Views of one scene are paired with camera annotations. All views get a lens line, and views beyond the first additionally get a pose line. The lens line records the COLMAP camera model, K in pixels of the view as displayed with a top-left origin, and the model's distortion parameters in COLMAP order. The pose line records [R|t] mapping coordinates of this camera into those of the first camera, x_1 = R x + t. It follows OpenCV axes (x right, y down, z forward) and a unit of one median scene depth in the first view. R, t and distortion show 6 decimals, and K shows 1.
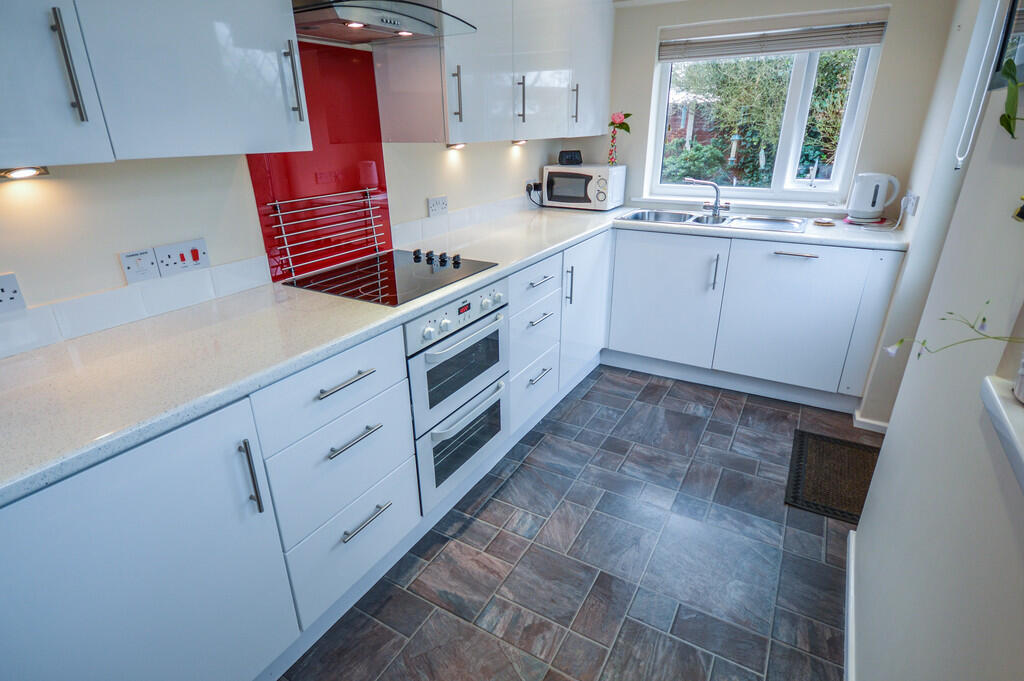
lens RADIAL K [[522.8, 0, 513.1], [0, 522.8, 348.3], [0, 0, 1]] dist [0.000359, 0.001229]
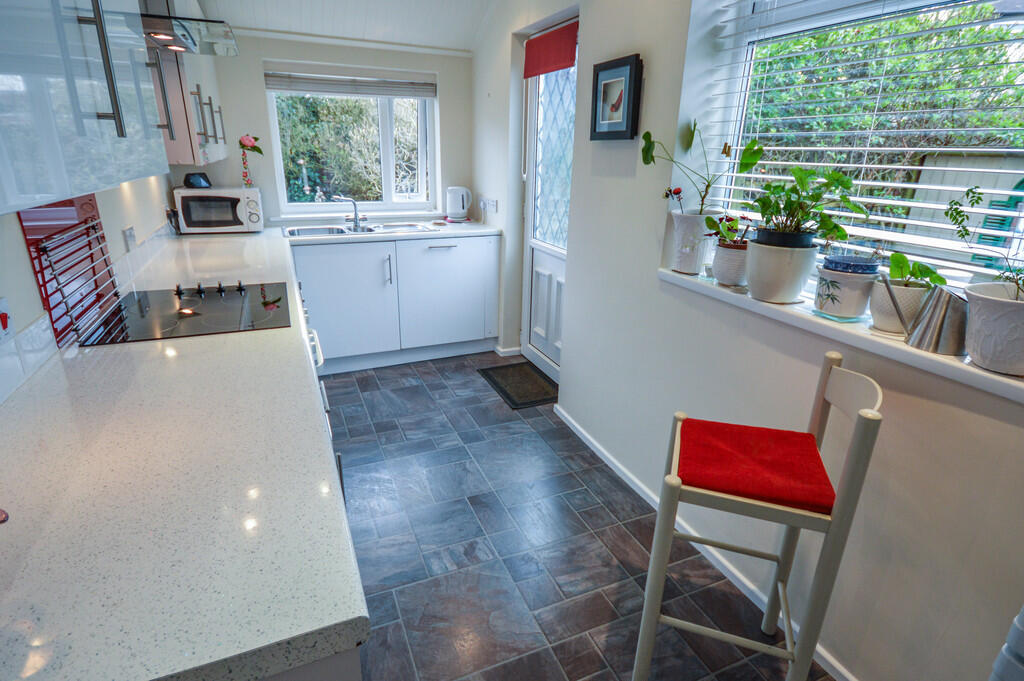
lens RADIAL K [[522.8, 0, 513.1], [0, 522.8, 348.3], [0, 0, 1]] dist [0.000359, 0.001229]
pose [[0.599684, -0.261775, 0.756209, -0.410716], [0.290378, 0.951757, 0.099194, -0.008098], [-0.745694, 0.160101, 0.646767, 0.022238]]
